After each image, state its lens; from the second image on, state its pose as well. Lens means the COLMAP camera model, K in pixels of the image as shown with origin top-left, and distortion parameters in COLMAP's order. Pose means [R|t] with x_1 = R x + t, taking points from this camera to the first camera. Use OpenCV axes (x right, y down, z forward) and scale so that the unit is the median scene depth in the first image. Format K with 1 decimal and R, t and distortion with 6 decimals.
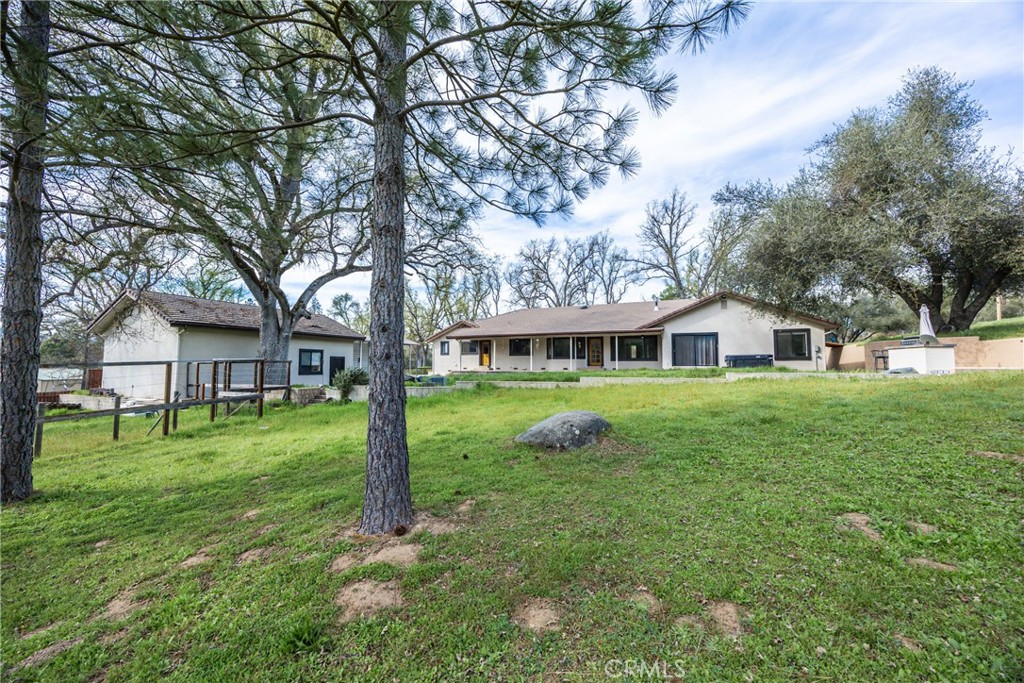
lens RADIAL K [[374.9, 0, 512.0], [0, 374.9, 341.5], [0, 0, 1]] dist [-0.001705, -0.000052]
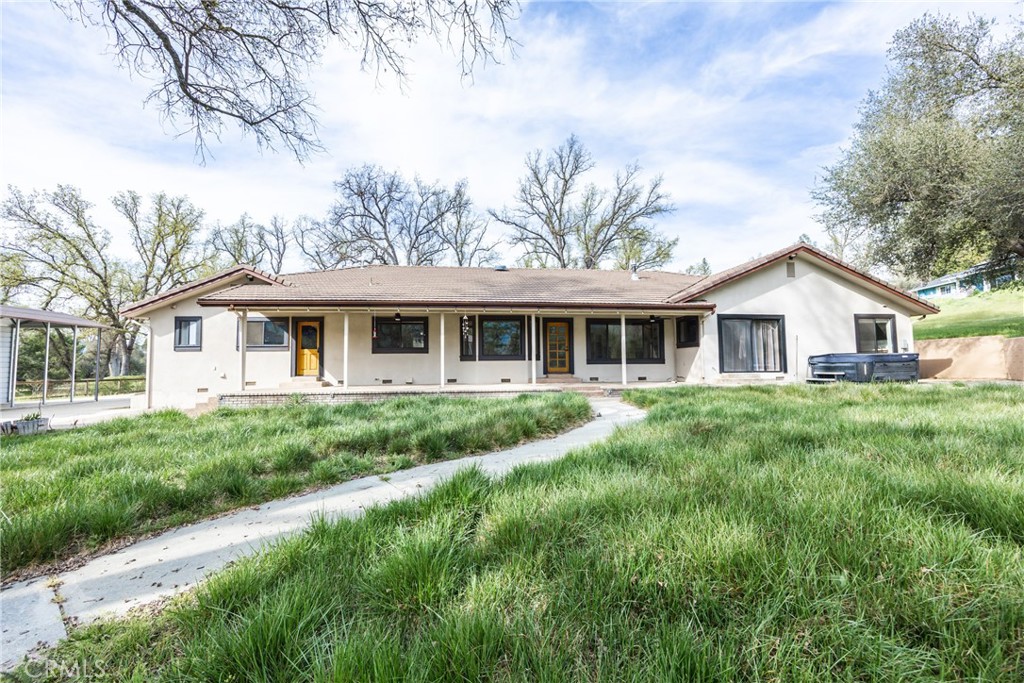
lens RADIAL K [[451.2, 0, 553.4], [0, 451.2, 340.0], [0, 0, 1]] dist [-0.000253, -0.000049]
pose [[0.864399, 0.018158, 0.502478, -0.093785], [-0.021485, 0.999769, 0.000832, 0.017032], [-0.502347, -0.011515, 0.864589, 0.433215]]
